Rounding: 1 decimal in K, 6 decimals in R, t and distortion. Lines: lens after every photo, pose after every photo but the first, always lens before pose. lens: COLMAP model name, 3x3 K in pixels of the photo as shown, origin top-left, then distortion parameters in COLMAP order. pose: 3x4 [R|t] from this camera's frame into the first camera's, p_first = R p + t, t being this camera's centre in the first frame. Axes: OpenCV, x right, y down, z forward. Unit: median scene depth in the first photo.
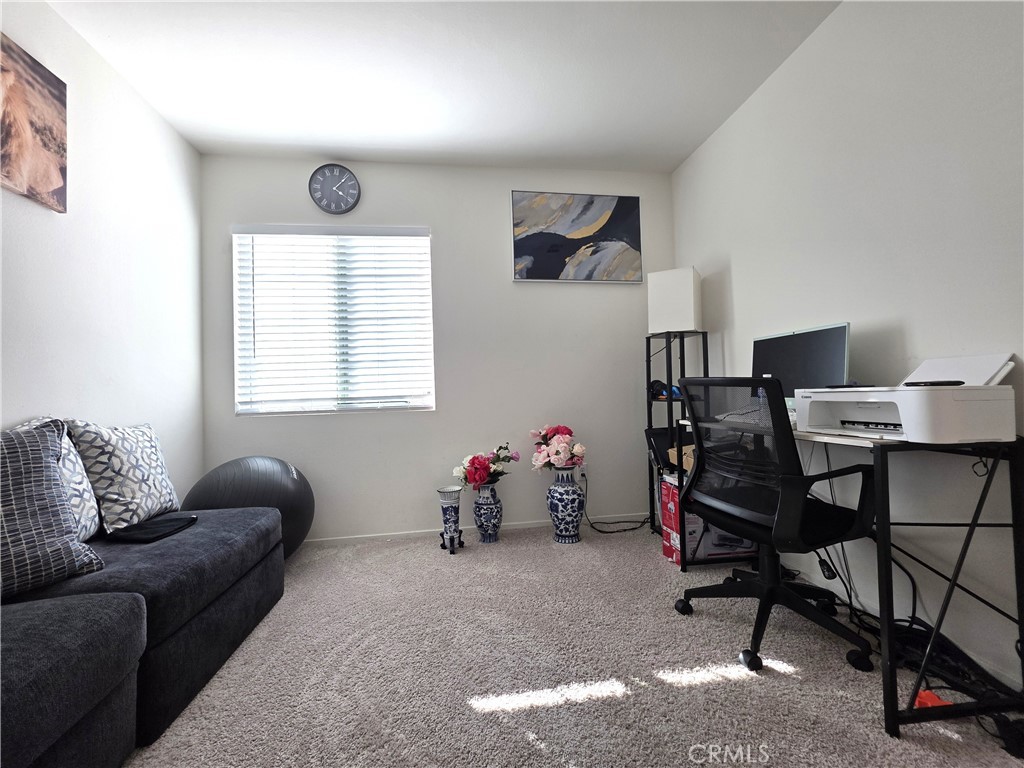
lens RADIAL K [[408.5, 0, 510.1], [0, 408.5, 380.1], [0, 0, 1]] dist [0.000383, 0.000339]
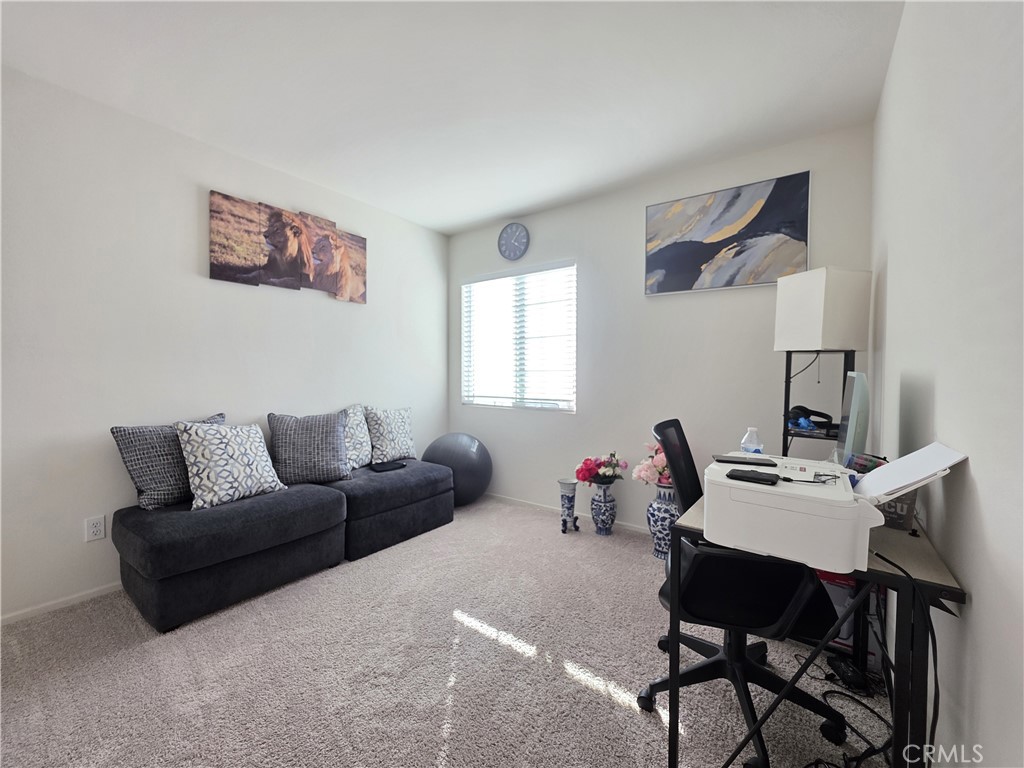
lens RADIAL K [[408.5, 0, 510.1], [0, 408.5, 380.1], [0, 0, 1]] dist [0.000383, 0.000339]
pose [[0.719362, 0.047313, -0.693022, 0.561949], [-0.006983, 0.998120, 0.060894, -0.106759], [0.694600, -0.038965, 0.718340, 0.018642]]
